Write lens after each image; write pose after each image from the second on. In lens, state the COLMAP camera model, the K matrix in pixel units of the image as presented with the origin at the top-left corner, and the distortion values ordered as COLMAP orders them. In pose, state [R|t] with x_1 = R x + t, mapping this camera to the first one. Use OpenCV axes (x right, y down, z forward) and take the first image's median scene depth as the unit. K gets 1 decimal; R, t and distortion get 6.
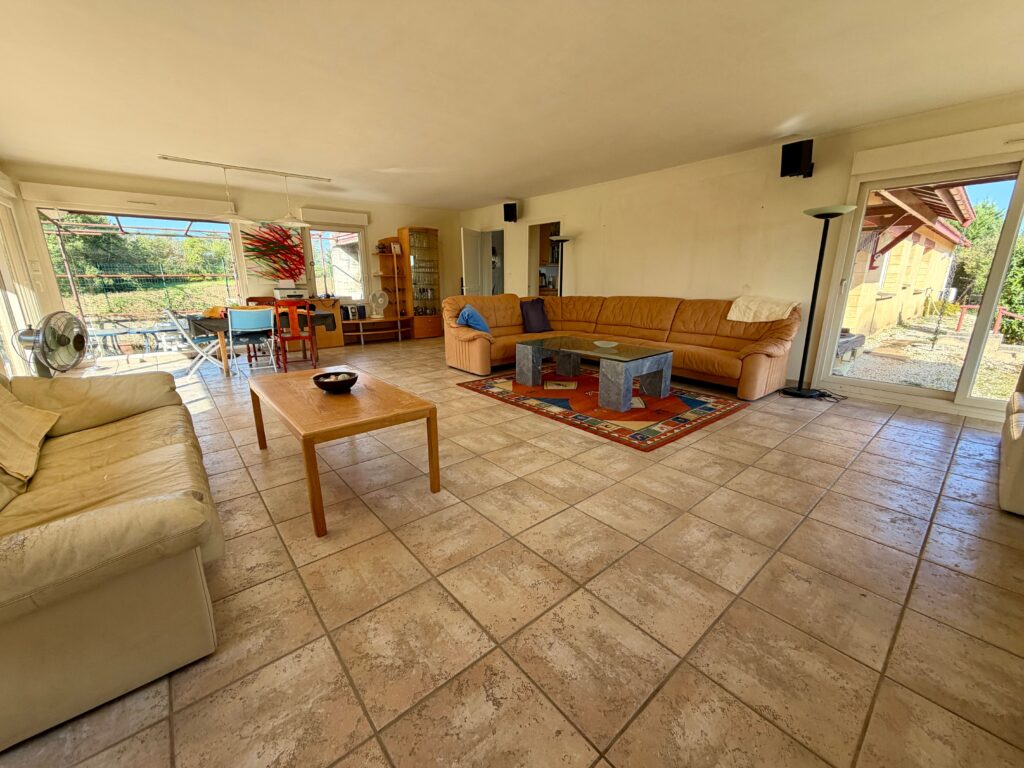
lens RADIAL K [[408.5, 0, 505.9], [0, 408.5, 382.3], [0, 0, 1]] dist [0.001752, -0.000402]
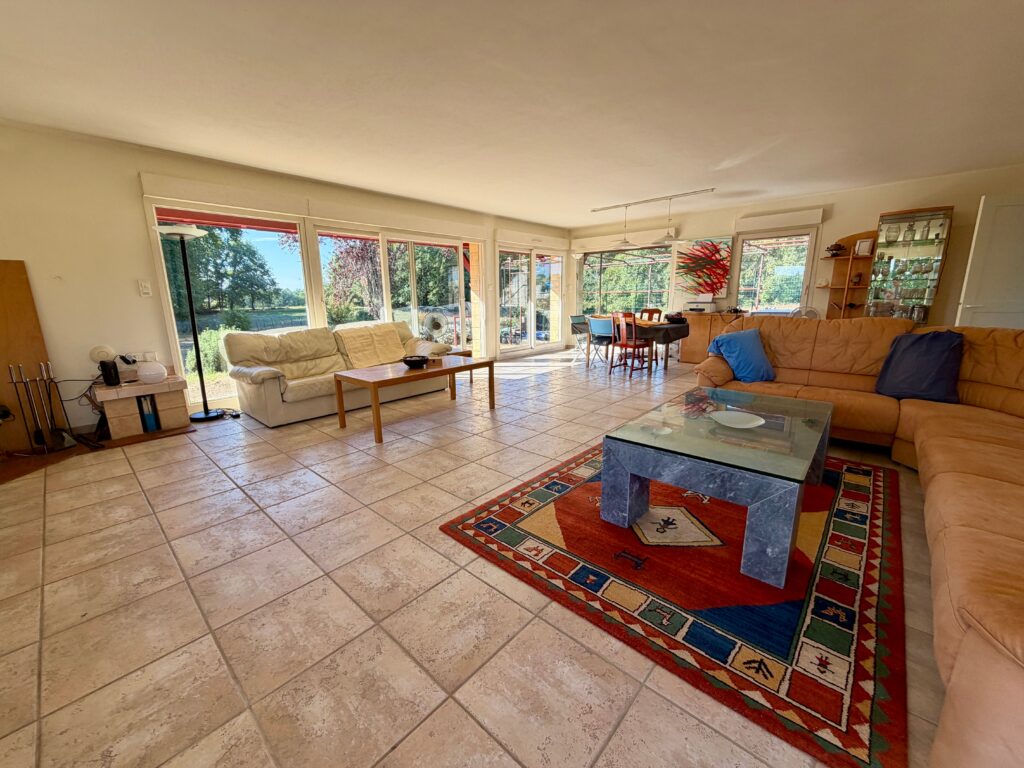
lens RADIAL K [[408.5, 0, 515.3], [0, 408.5, 384.7], [0, 0, 1]] dist [0.001752, -0.000402]
pose [[0.141898, 0.210452, -0.967251, 0.852328], [-0.229405, 0.957528, 0.174682, -0.200551], [0.962932, 0.197105, 0.184150, 0.781464]]
